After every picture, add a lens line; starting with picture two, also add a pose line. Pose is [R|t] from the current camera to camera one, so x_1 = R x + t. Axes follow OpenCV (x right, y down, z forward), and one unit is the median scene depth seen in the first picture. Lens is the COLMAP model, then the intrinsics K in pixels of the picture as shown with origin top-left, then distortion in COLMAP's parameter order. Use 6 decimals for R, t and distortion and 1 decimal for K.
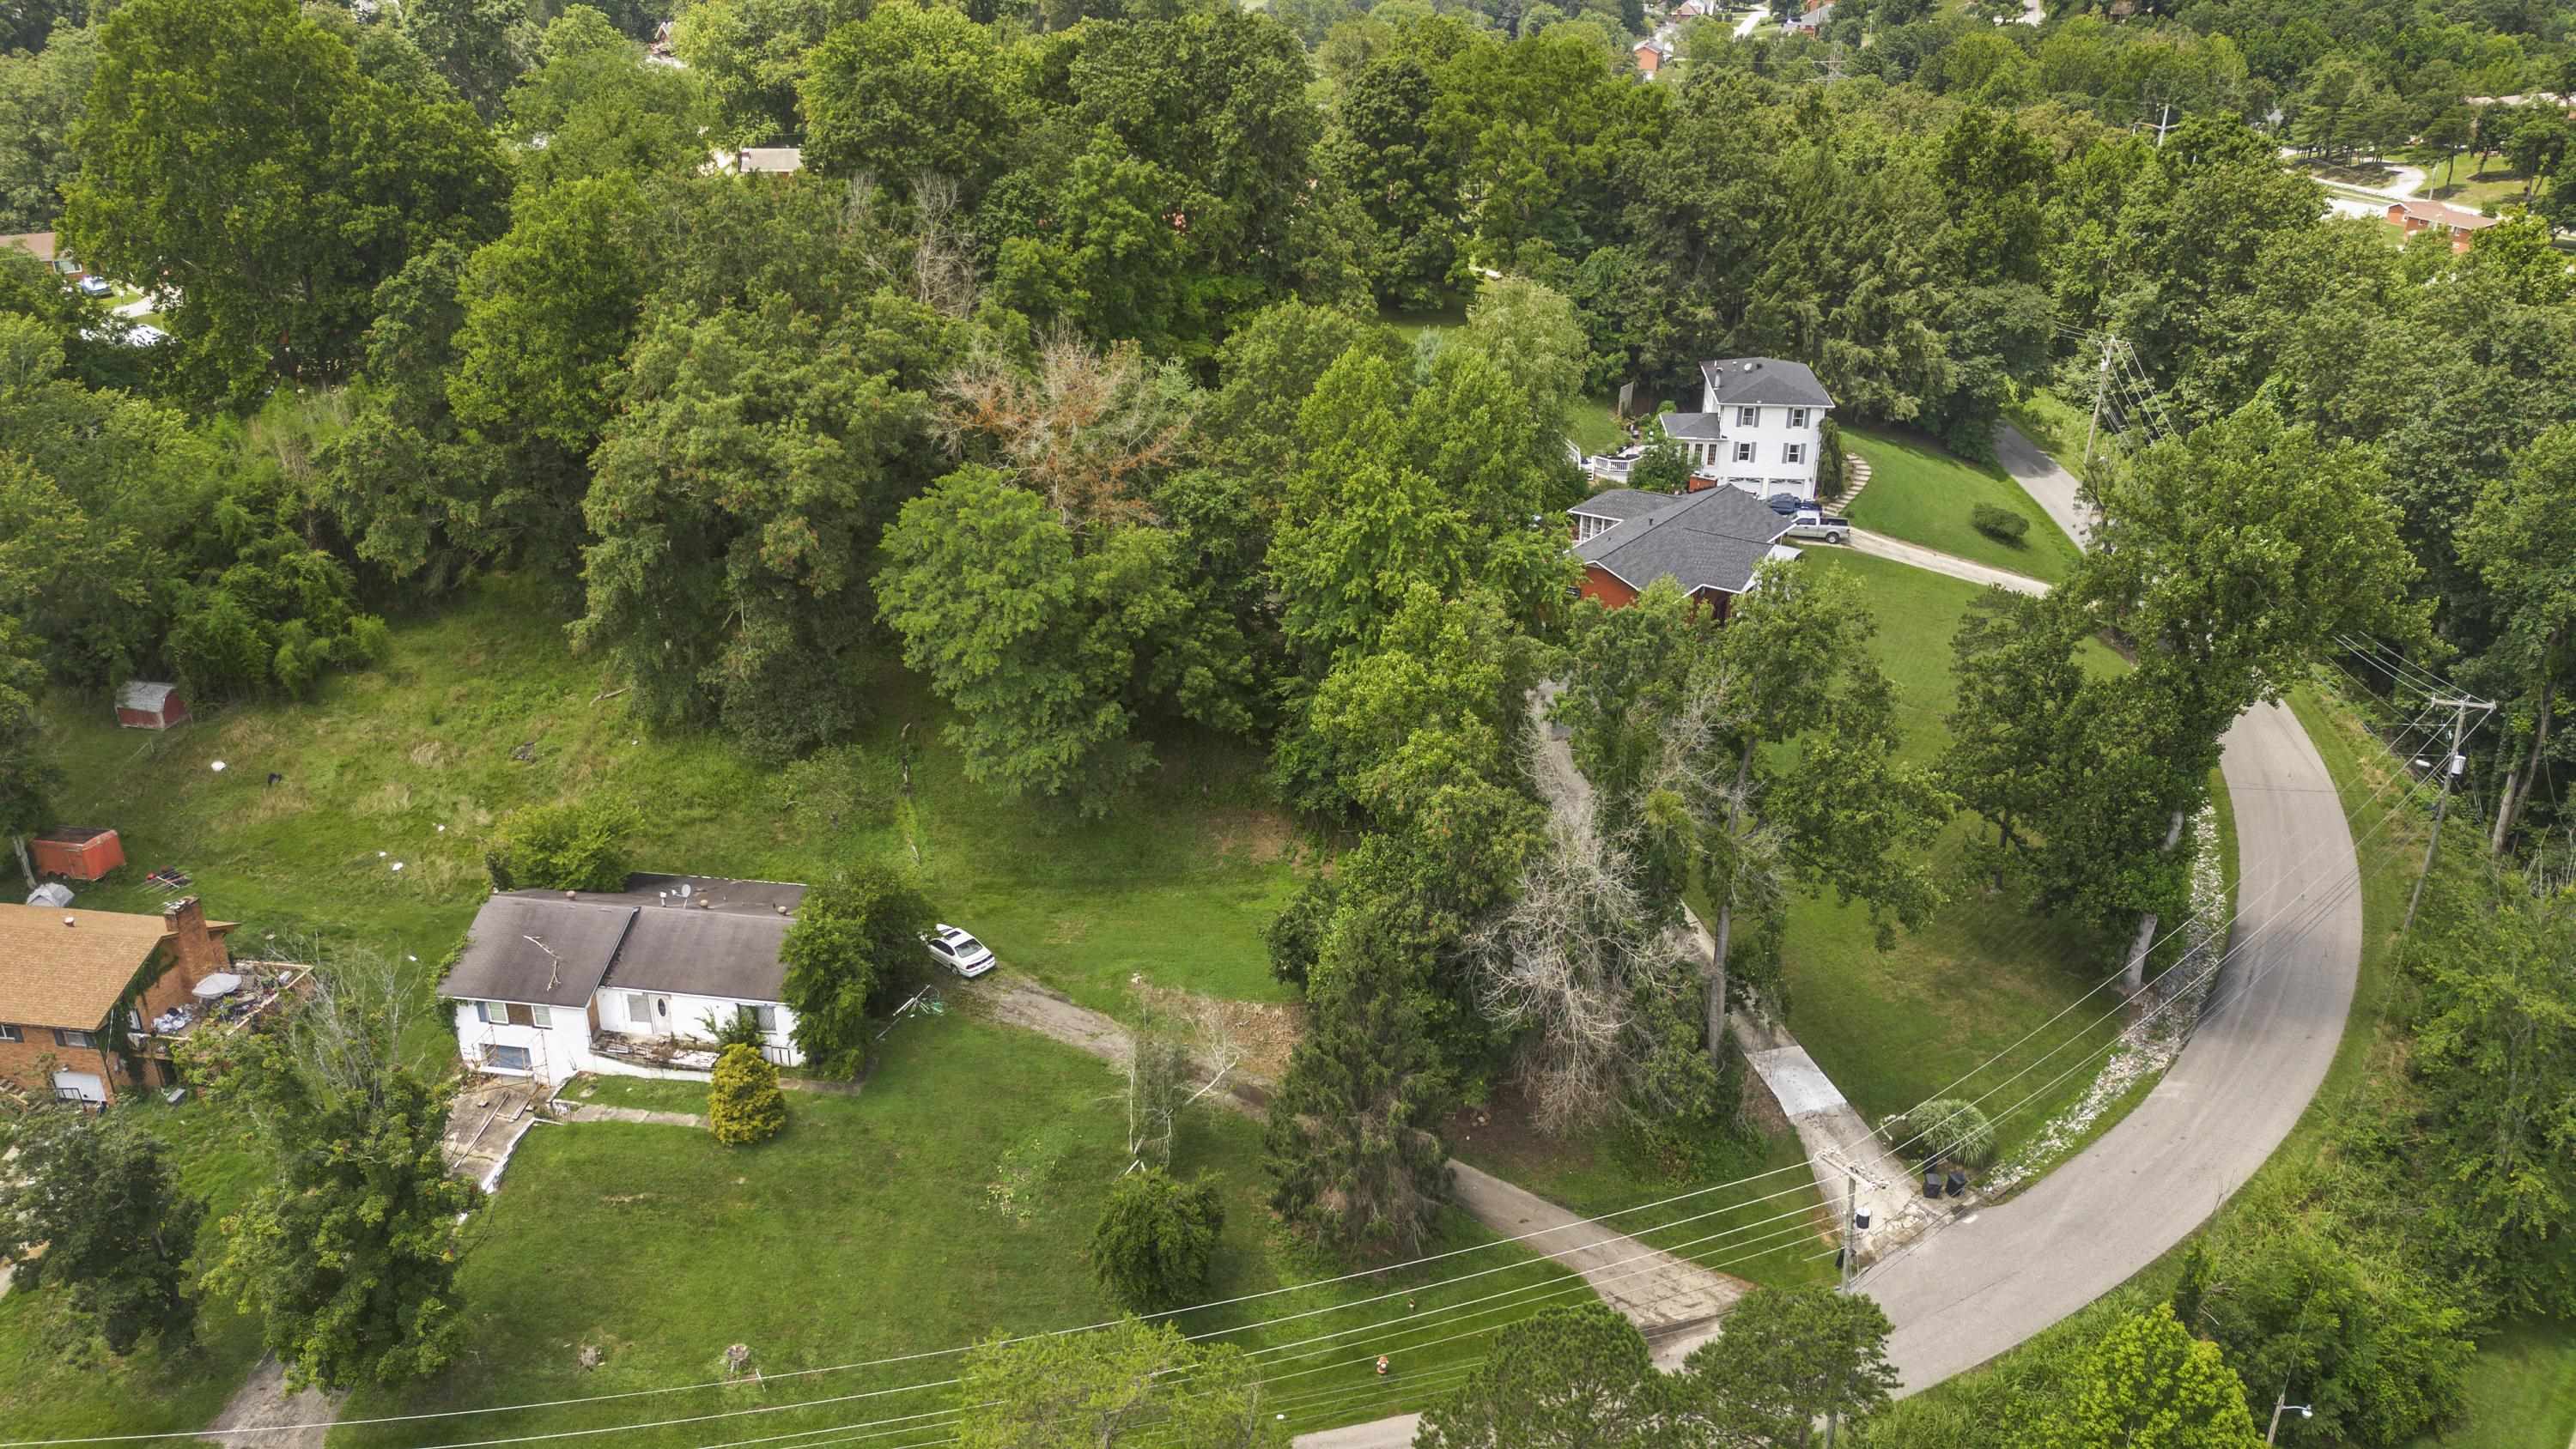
lens RADIAL K [[1809.8, 0, 1282.3], [0, 1809.8, 742.4], [0, 0, 1]] dist [0.055318, -0.063527]
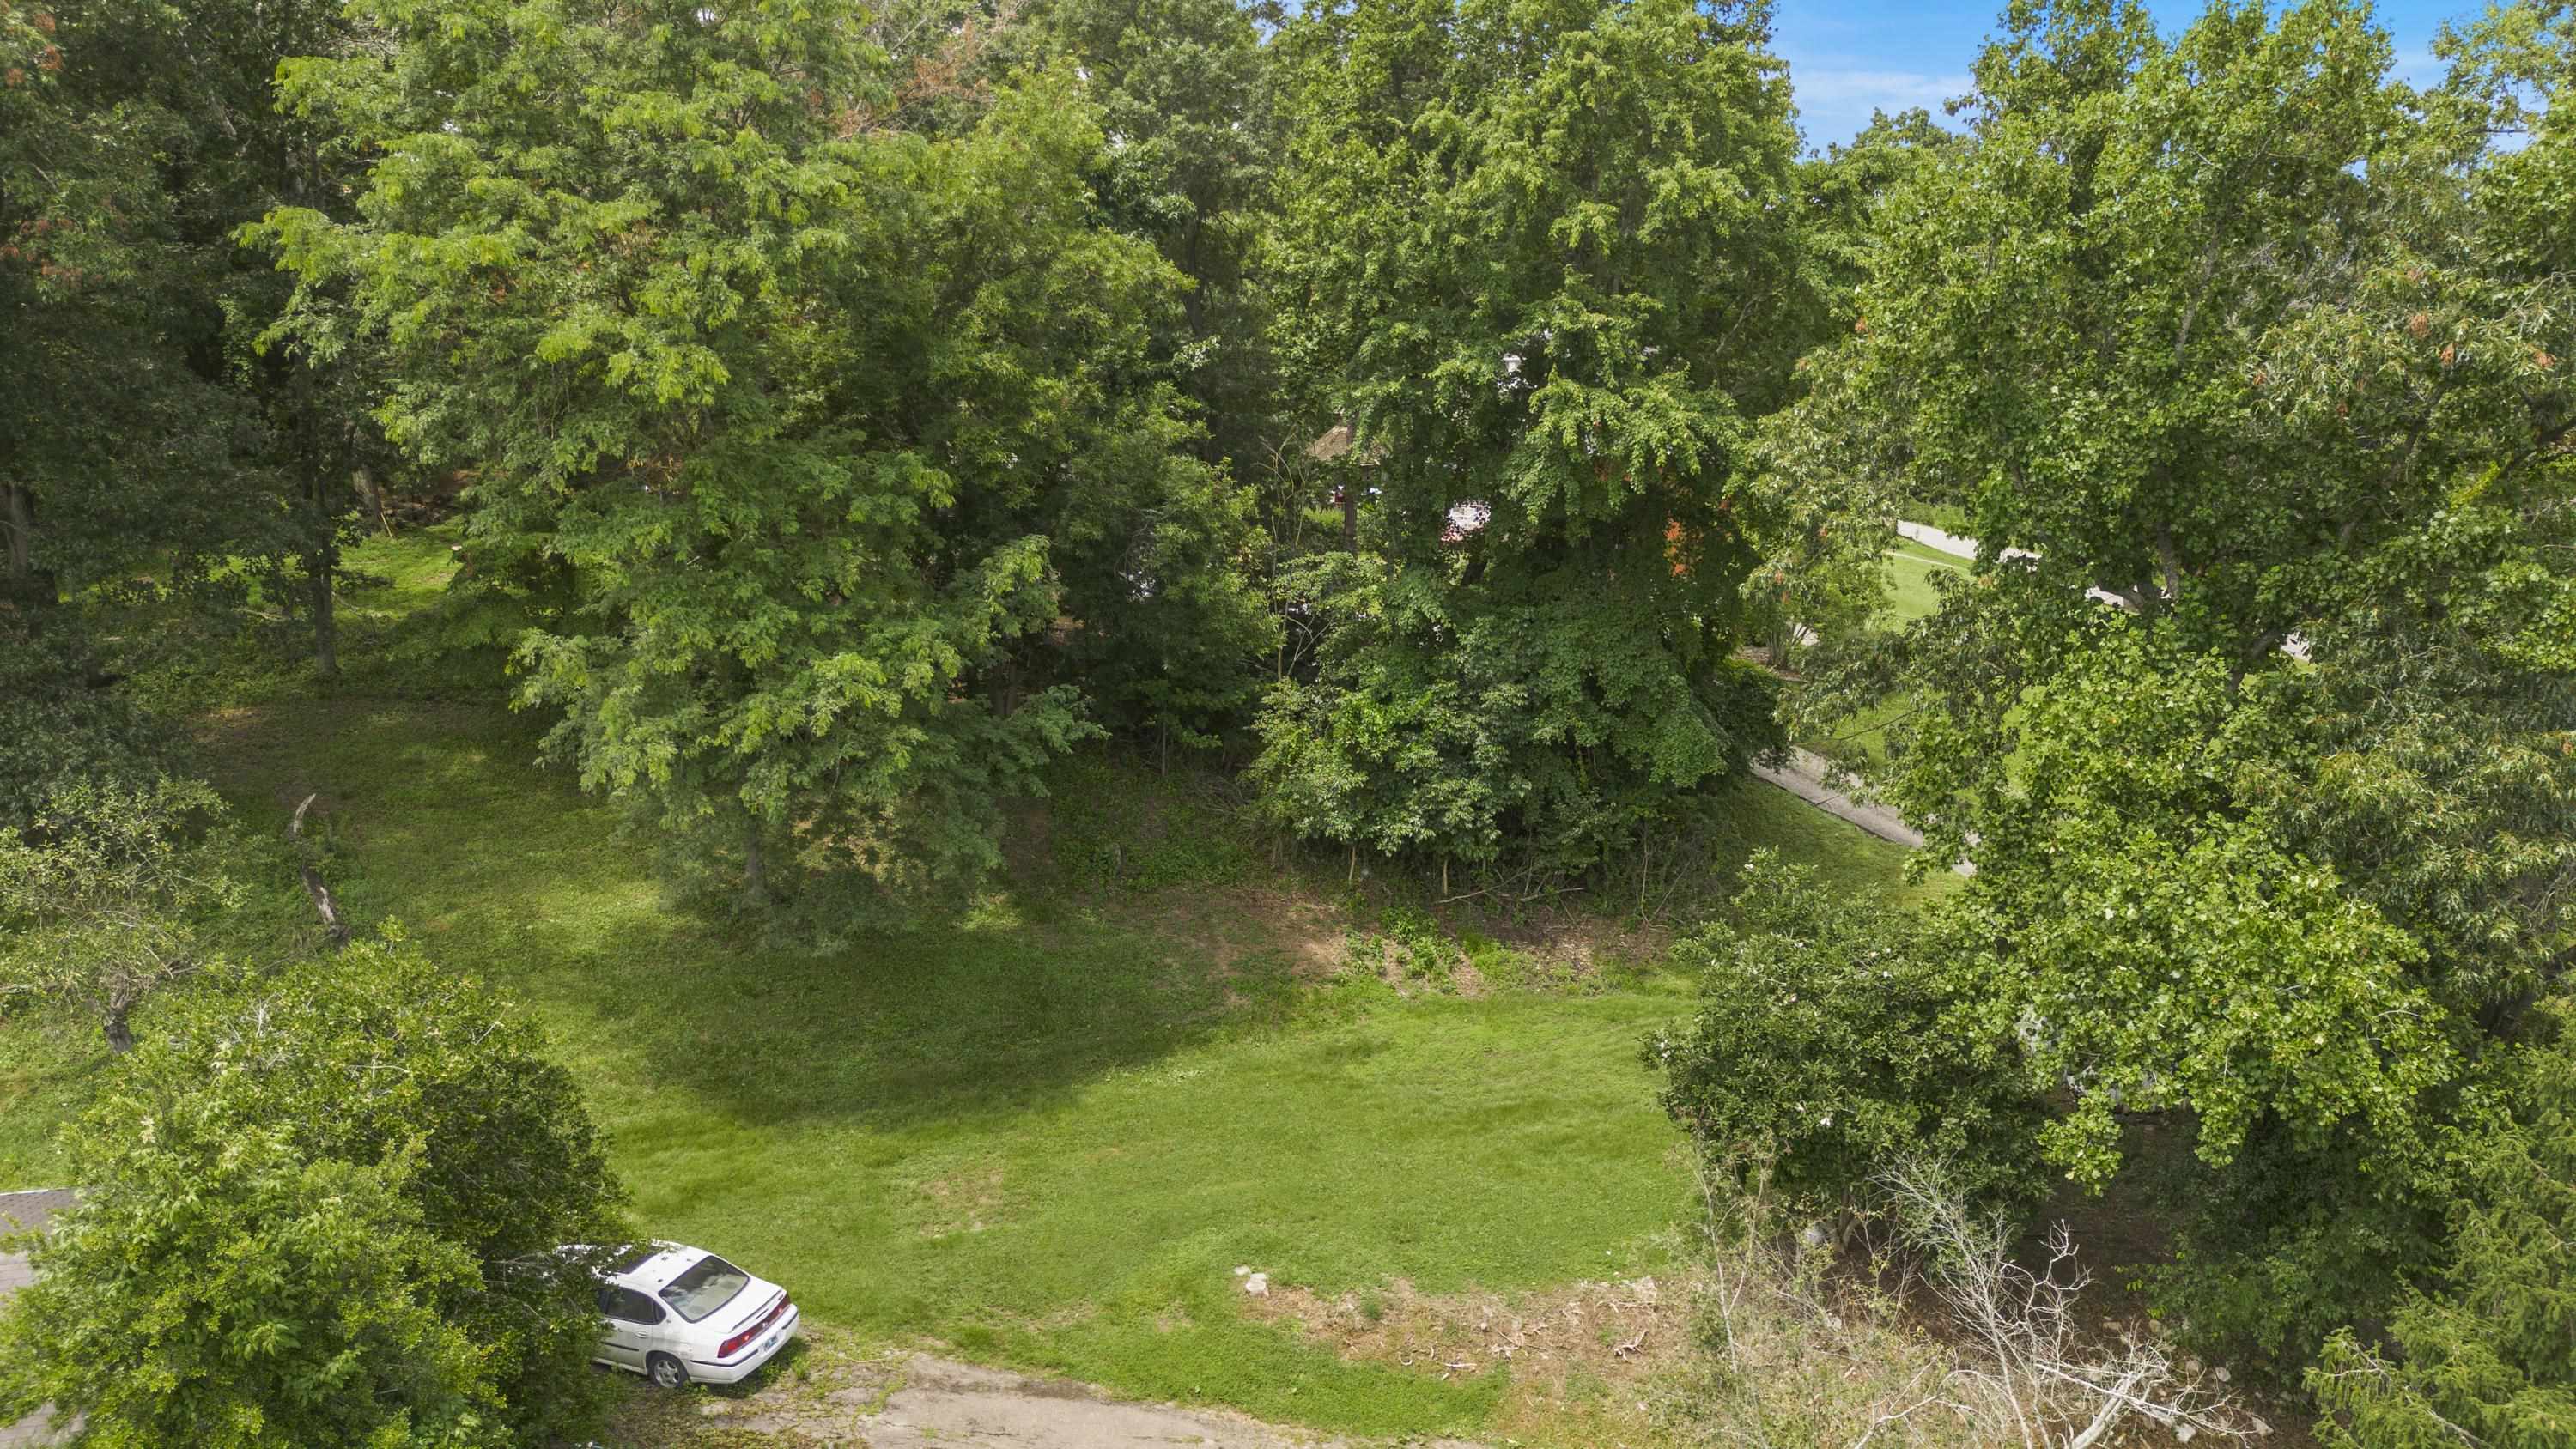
lens RADIAL K [[1809.8, 0, 1282.3], [0, 1809.8, 742.4], [0, 0, 1]] dist [0.055318, -0.063527]
pose [[0.920055, -0.077189, 0.384109, -0.193926], [0.156279, 0.971332, -0.179139, 0.094666], [-0.359270, 0.224846, 0.905742, 0.671293]]
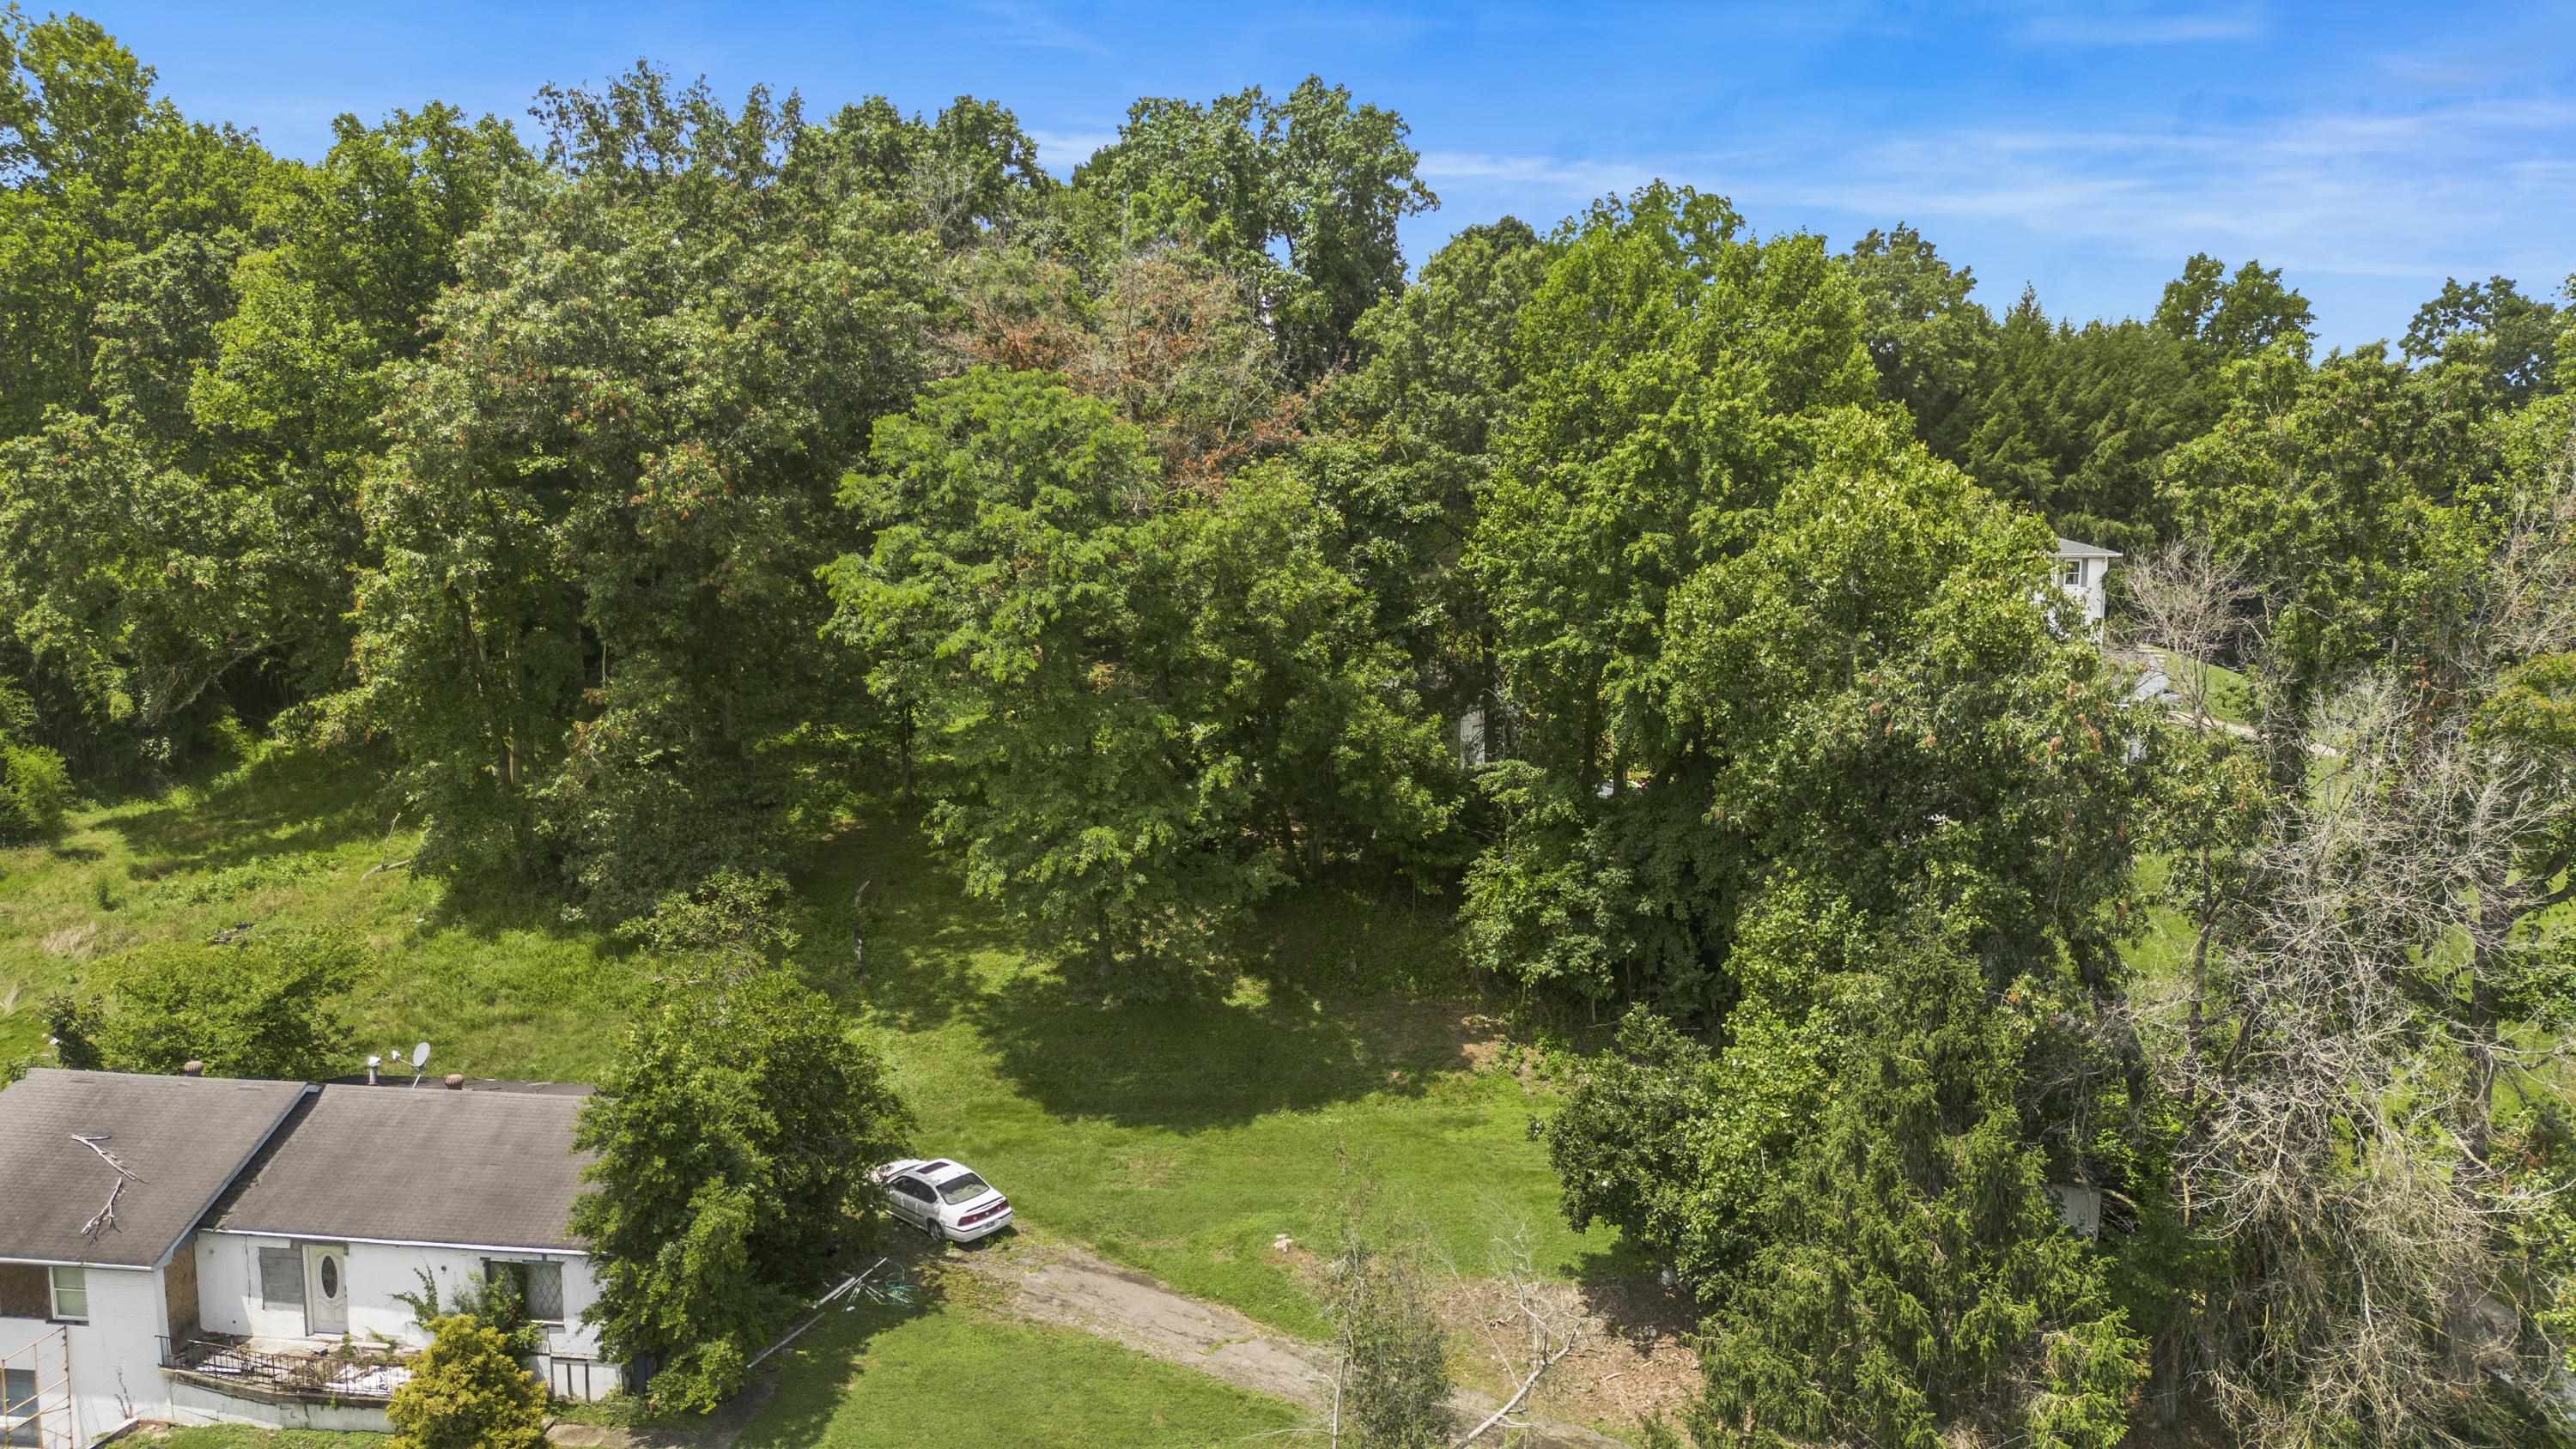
lens RADIAL K [[1809.8, 0, 1282.3], [0, 1809.8, 742.4], [0, 0, 1]] dist [0.055318, -0.063527]
pose [[0.999745, -0.005283, 0.021933, -0.090788], [0.010898, 0.964336, -0.264456, 0.129014], [-0.019754, 0.264628, 0.964148, 0.451811]]
